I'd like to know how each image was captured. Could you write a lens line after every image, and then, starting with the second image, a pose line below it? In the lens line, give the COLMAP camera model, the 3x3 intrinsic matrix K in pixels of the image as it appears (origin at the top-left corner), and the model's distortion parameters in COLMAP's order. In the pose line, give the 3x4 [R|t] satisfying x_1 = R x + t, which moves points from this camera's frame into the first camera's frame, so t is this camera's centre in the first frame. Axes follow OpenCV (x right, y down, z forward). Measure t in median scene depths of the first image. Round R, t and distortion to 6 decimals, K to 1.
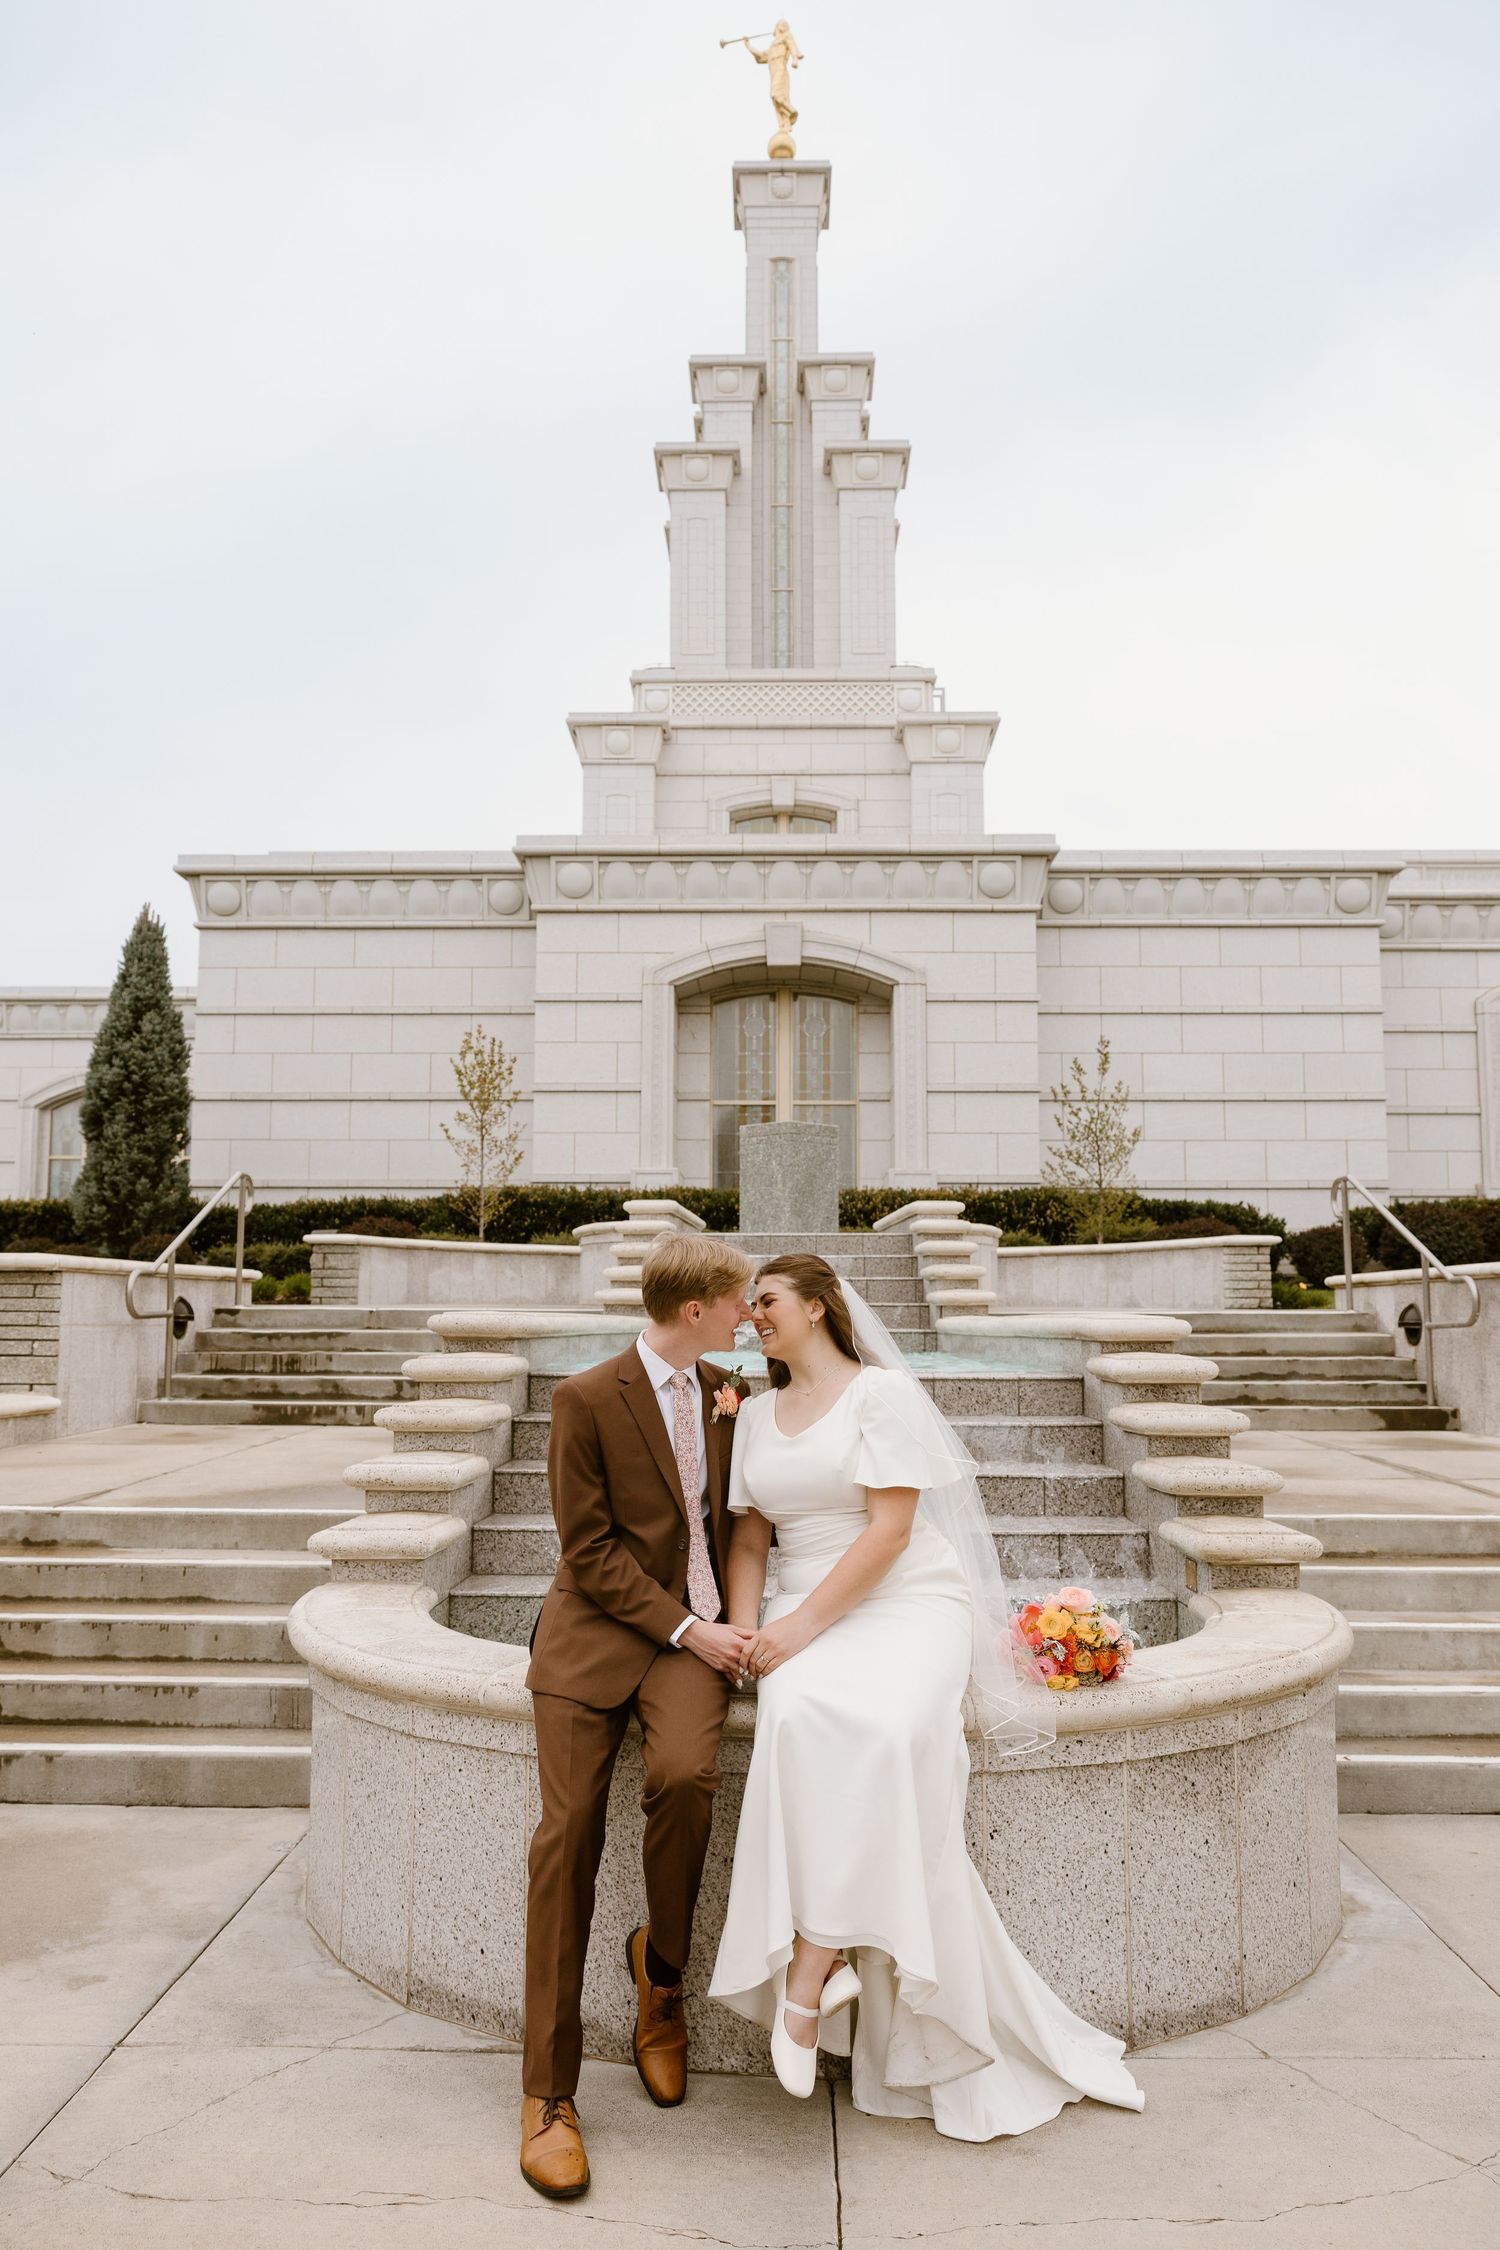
lens RADIAL K [[1809.6, 0, 750.0], [0, 1809.6, 1125.0], [0, 0, 1]] dist [-0.002880, -0.000640]
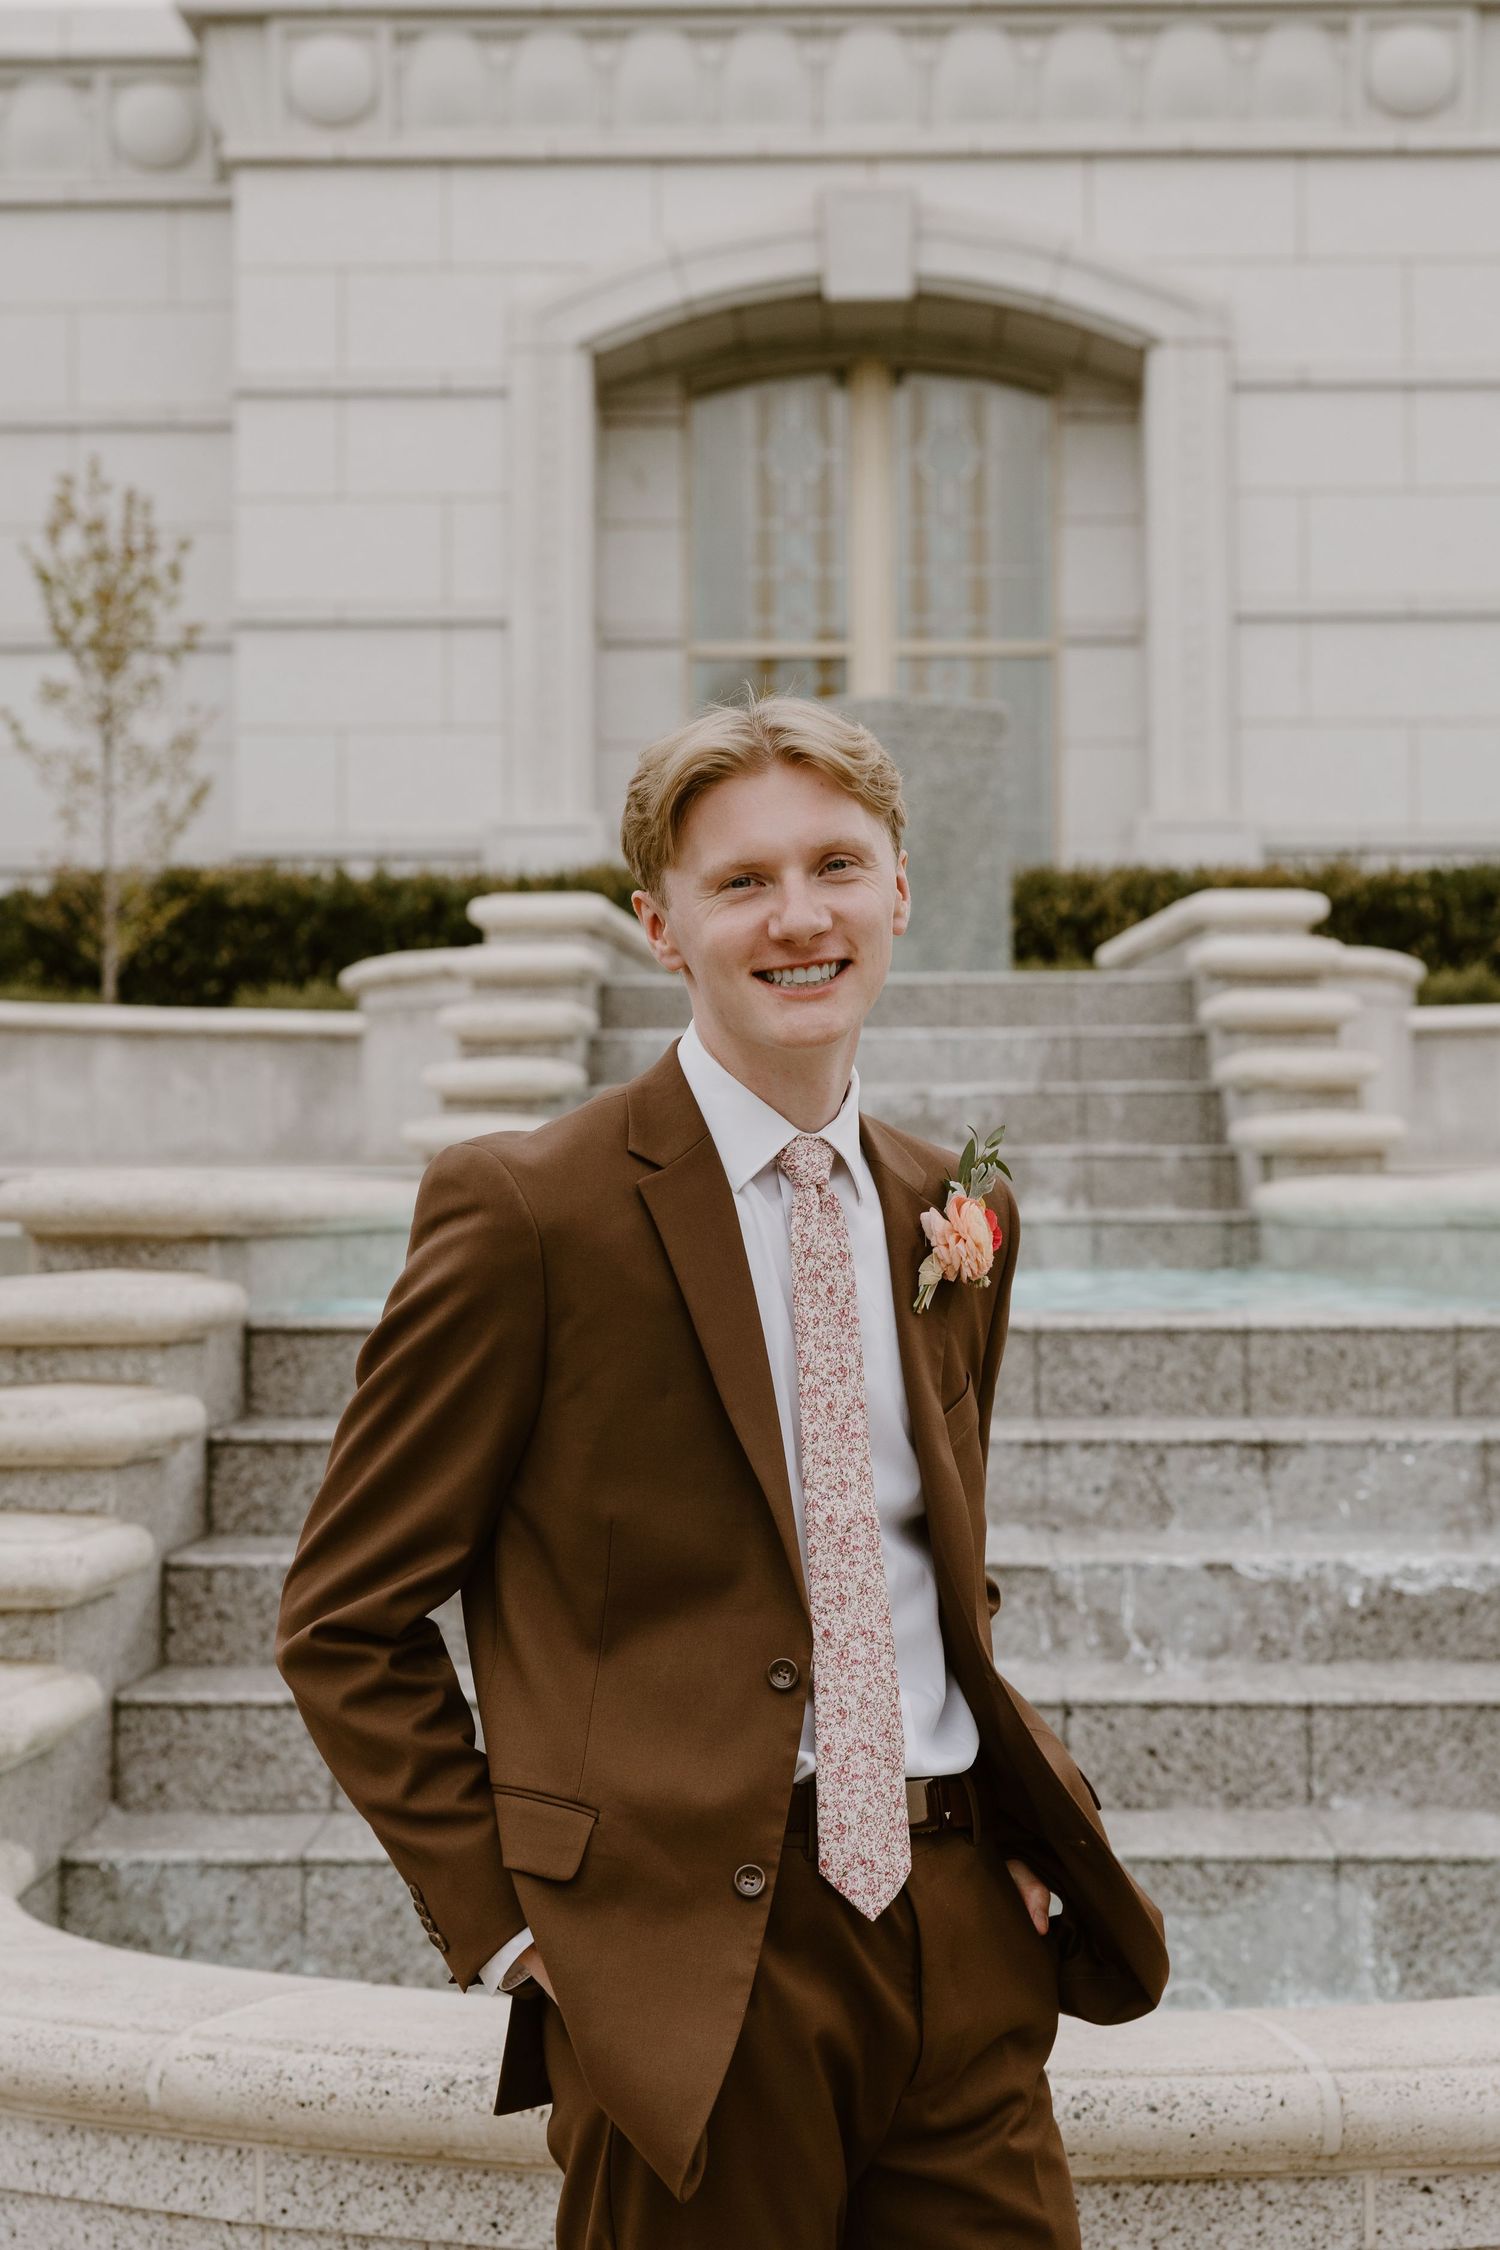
lens RADIAL K [[5919.6, 0, 750.0], [0, 5919.6, 1125.0], [0, 0, 1]] dist [0.071140, -0.659757]
pose [[0.999968, -0.007950, 0.000040, -0.008629], [0.007931, 0.997893, 0.064401, 0.008020], [-0.000552, -0.064398, 0.997924, -0.298013]]
